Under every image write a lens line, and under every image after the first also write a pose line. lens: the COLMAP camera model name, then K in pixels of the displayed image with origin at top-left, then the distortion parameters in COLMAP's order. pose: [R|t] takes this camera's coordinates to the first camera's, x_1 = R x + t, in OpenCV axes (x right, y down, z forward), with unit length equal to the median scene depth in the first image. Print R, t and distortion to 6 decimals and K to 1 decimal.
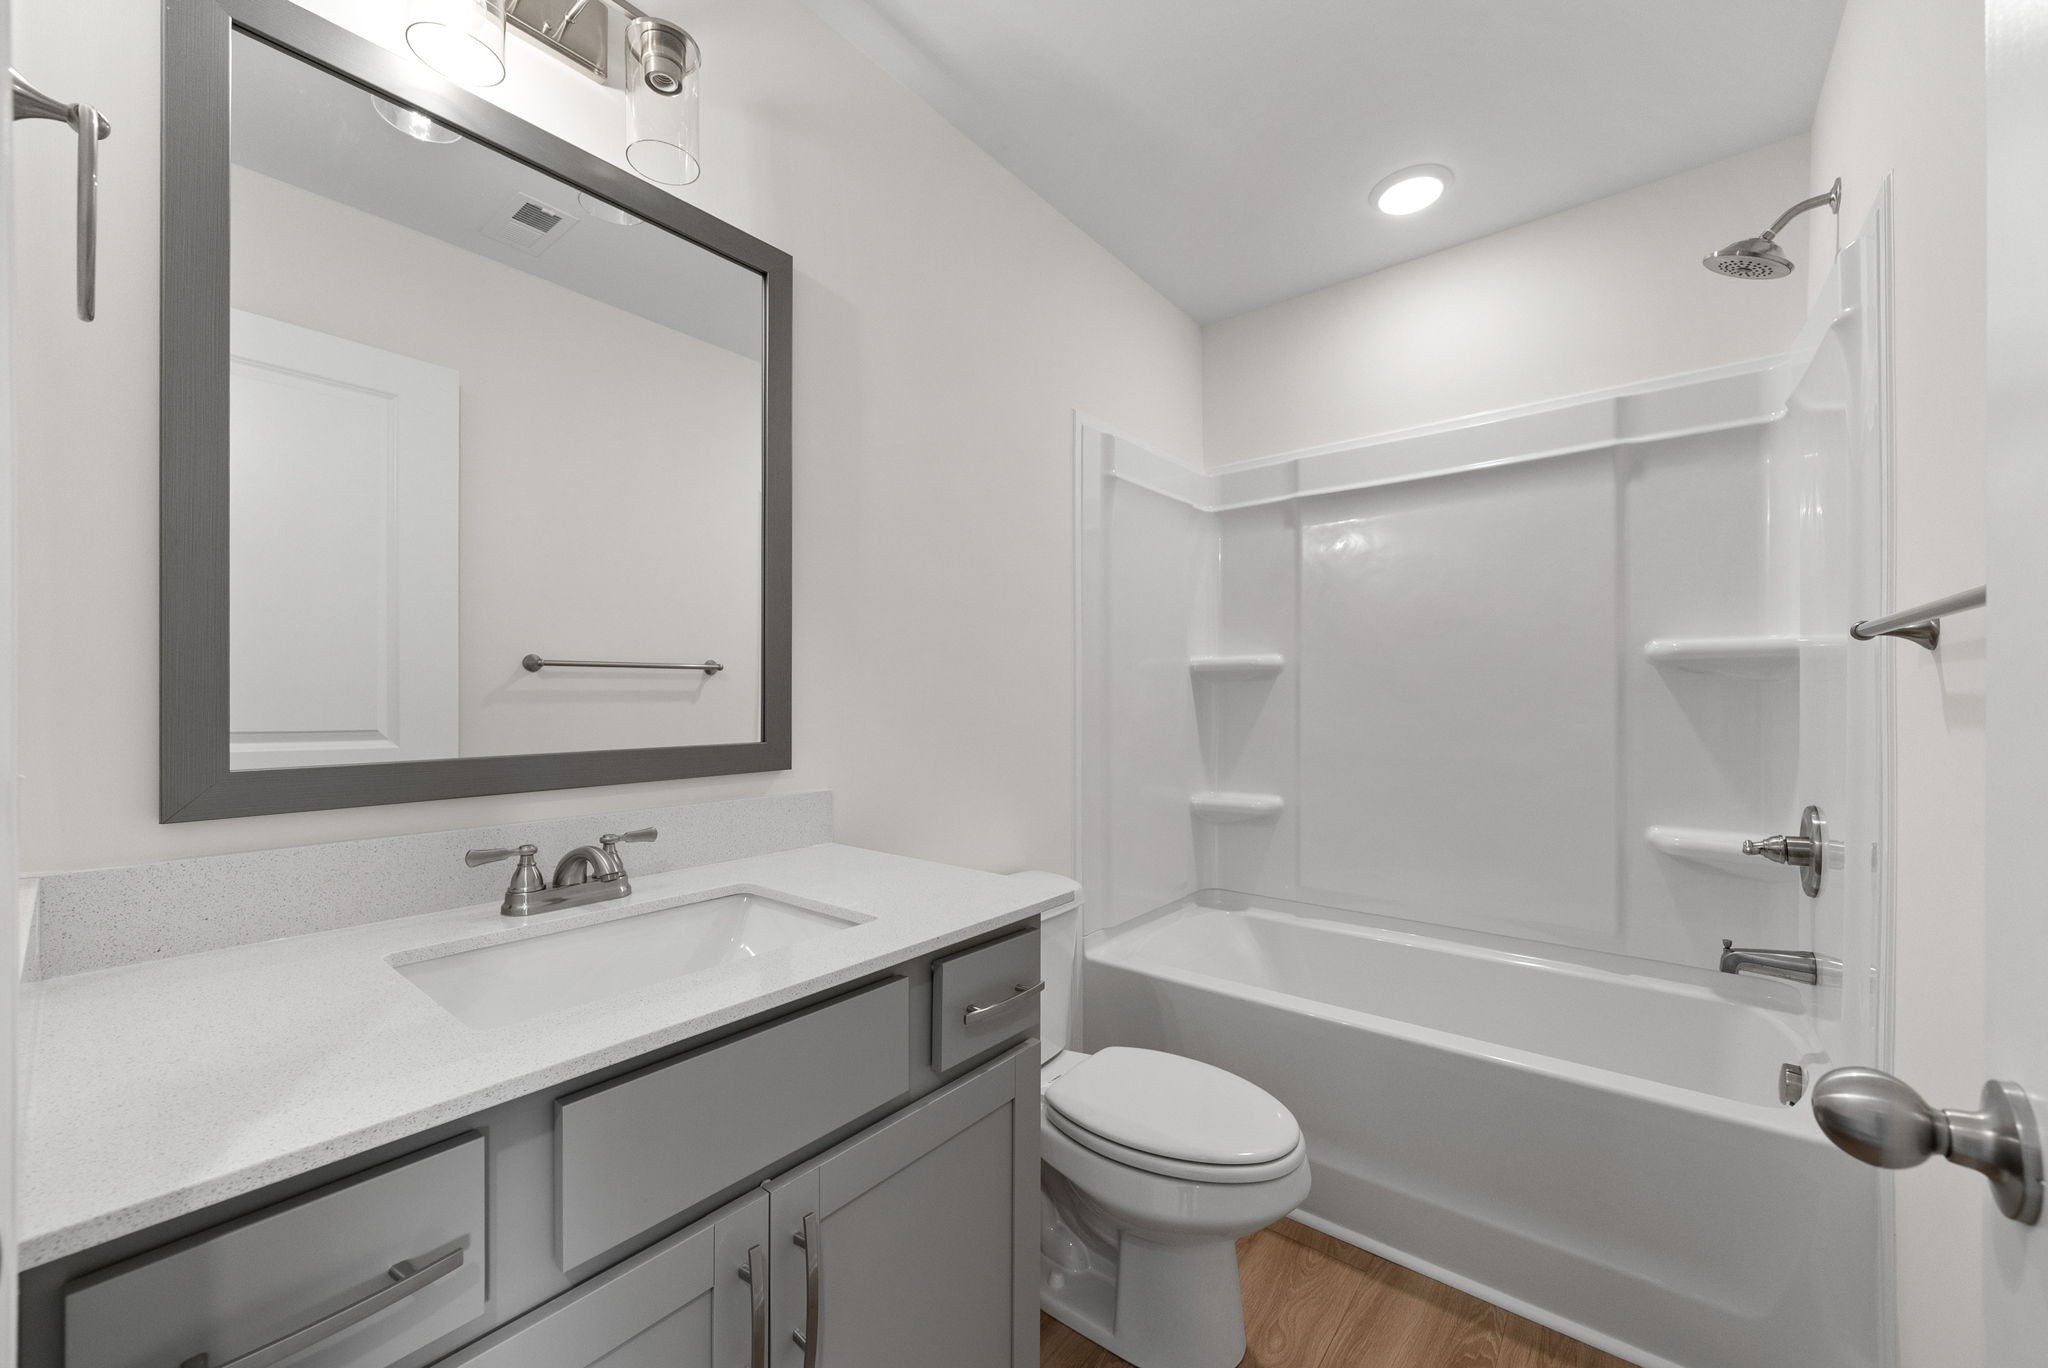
lens RADIAL K [[803.4, 0, 1024.0], [0, 803.4, 684.0], [0, 0, 1]] dist [0.001971, 0.000161]
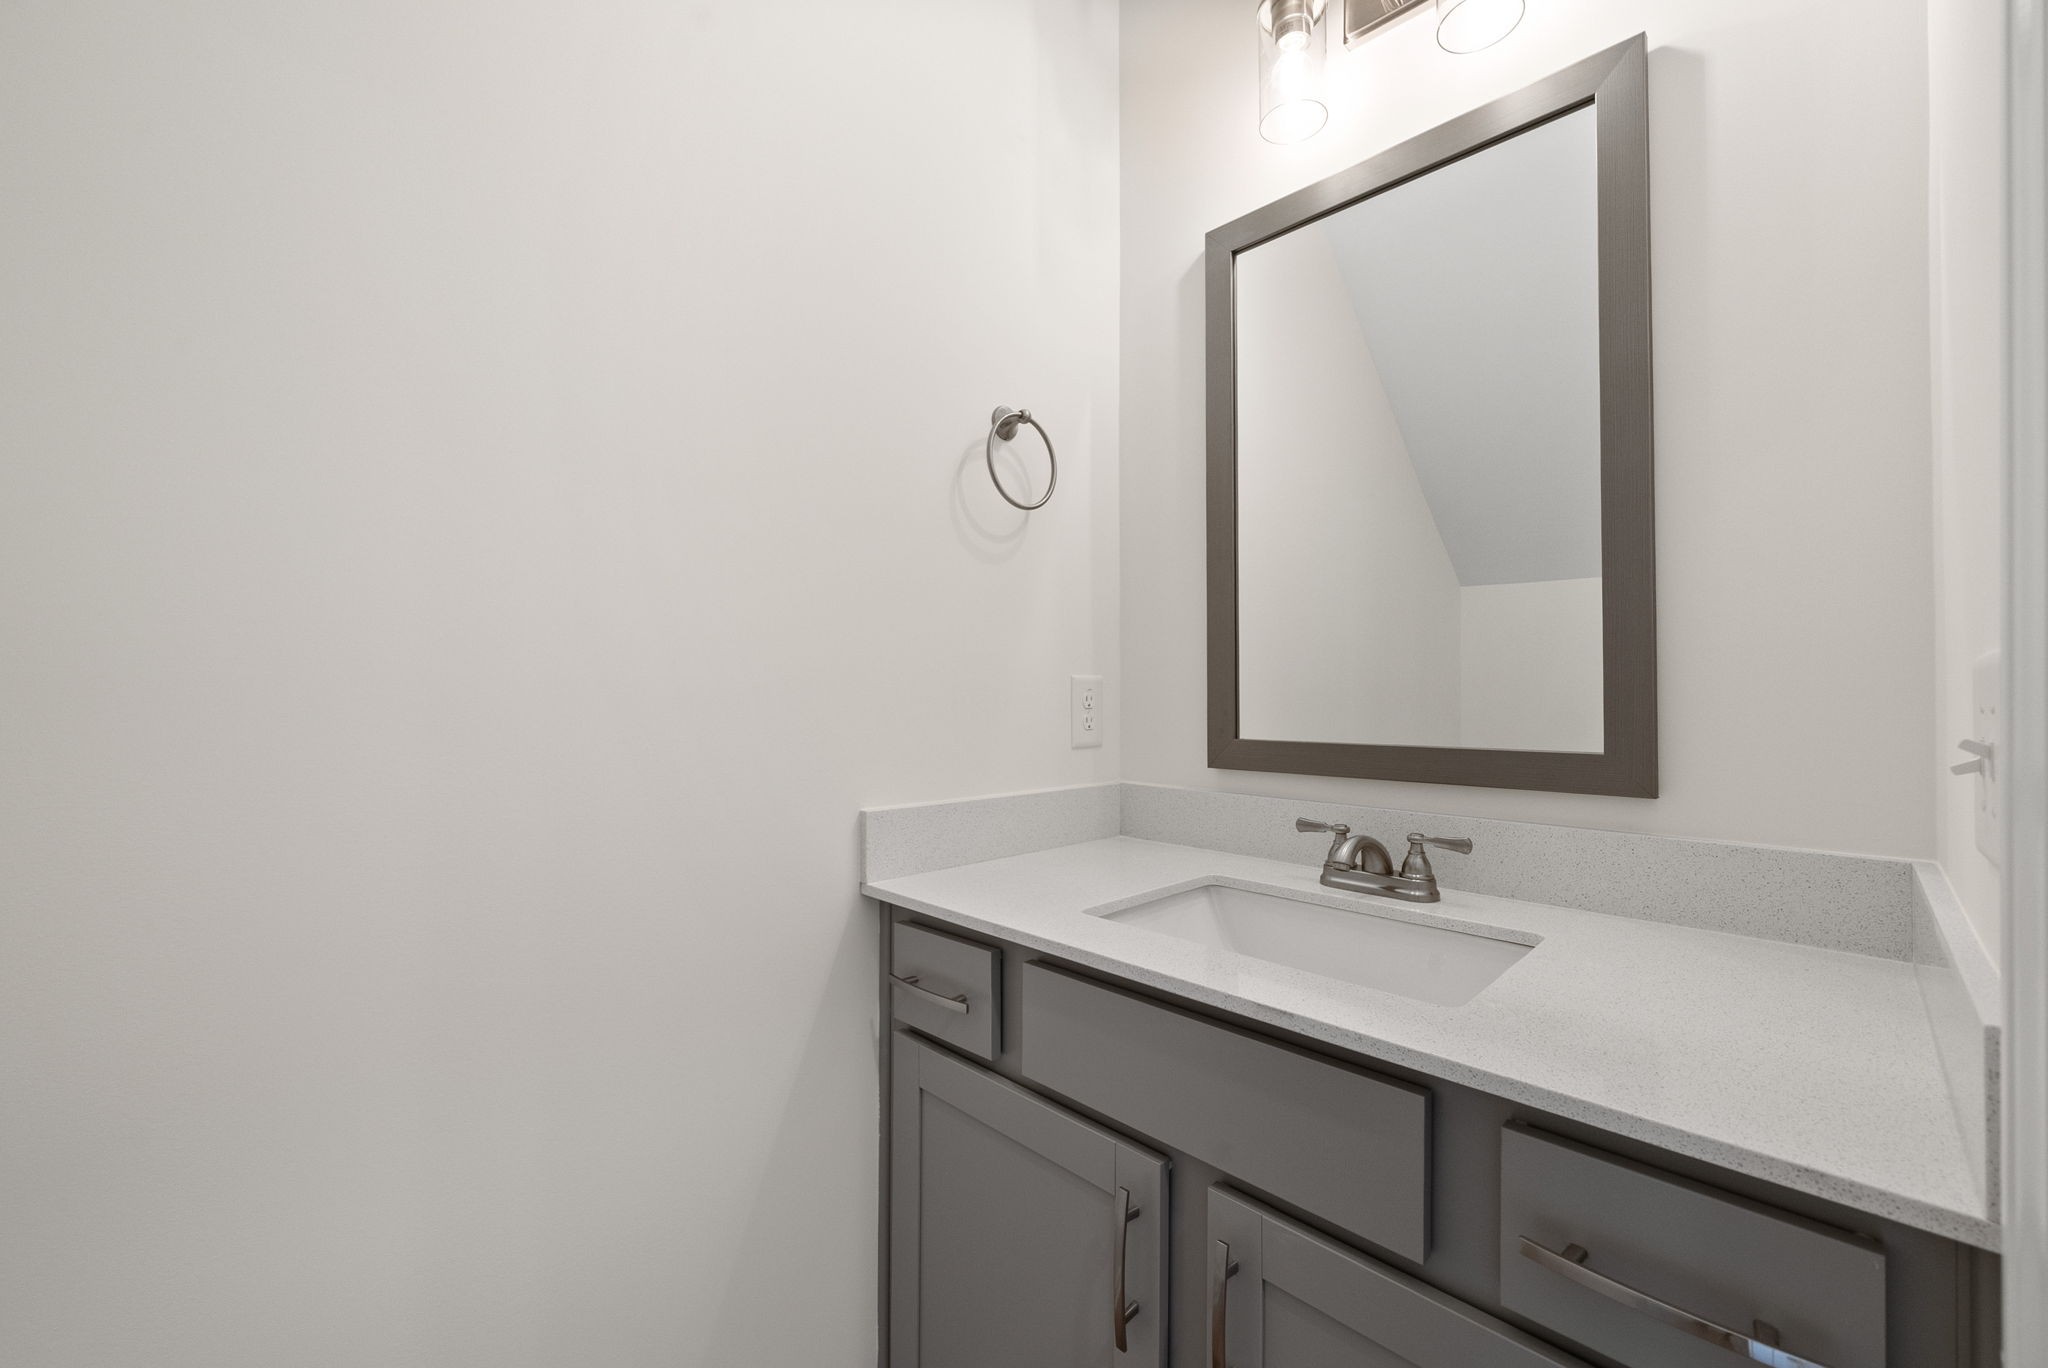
lens RADIAL K [[803.4, 0, 1024.0], [0, 803.4, 684.0], [0, 0, 1]] dist [0.001971, 0.000161]
pose [[-0.112959, -0.009546, -0.993554, 0.533372], [0.012458, 0.999862, -0.011023, 0.012213], [0.993522, -0.013623, -0.112824, 0.678094]]
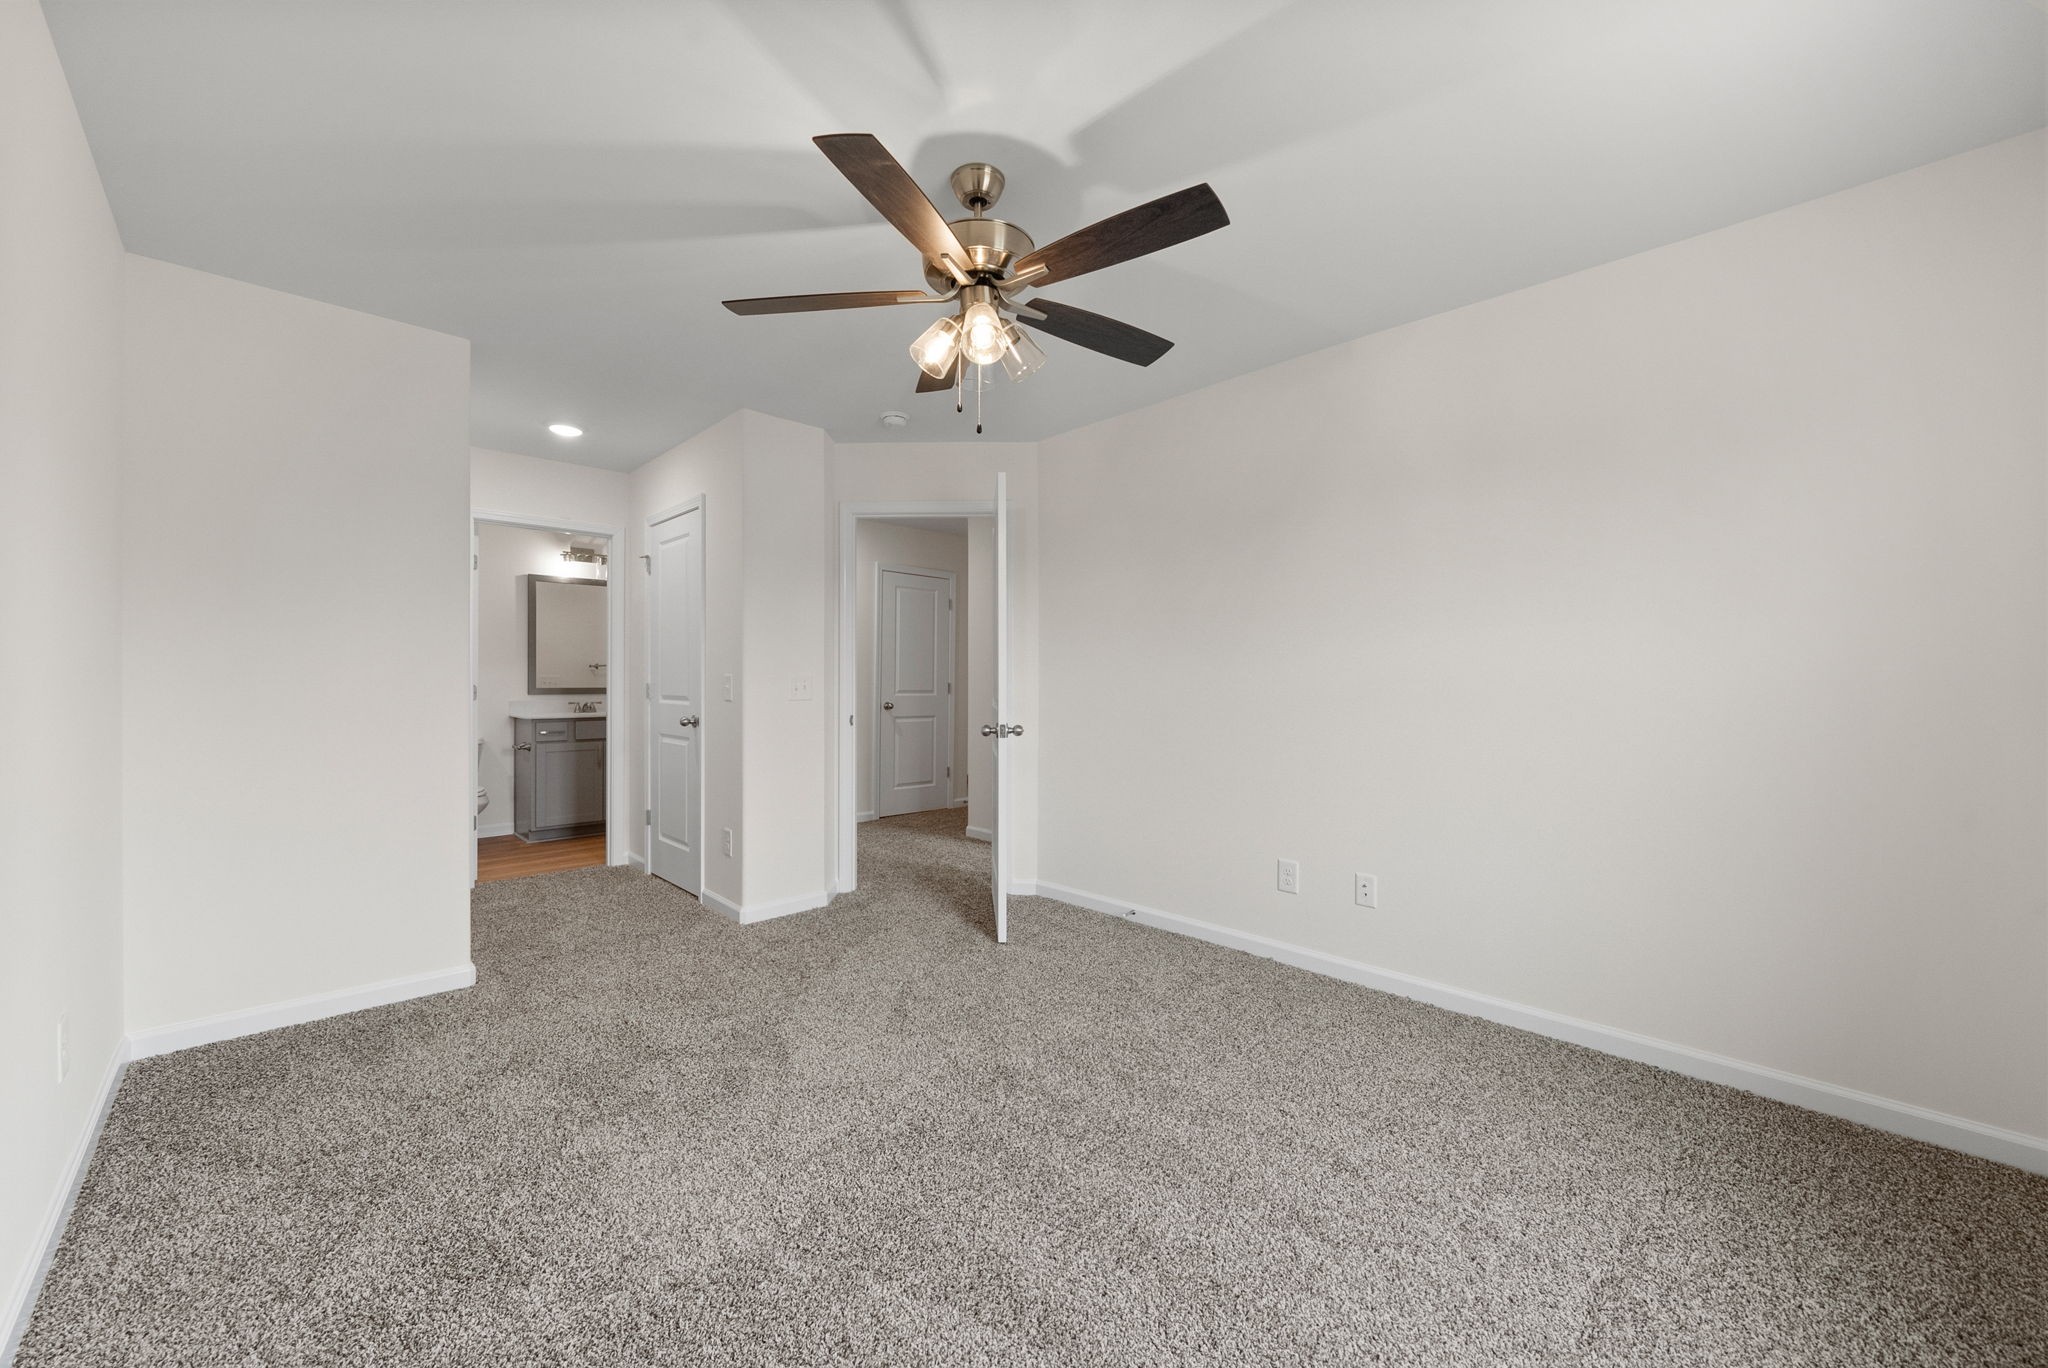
lens RADIAL K [[803.4, 0, 1024.0], [0, 803.4, 684.0], [0, 0, 1]] dist [0.001971, 0.000161]
pose [[0.991629, 0.005617, -0.129001, 3.591477], [-0.004307, 0.999936, 0.010432, -0.016889], [0.129052, -0.009789, 0.991590, -4.688091]]
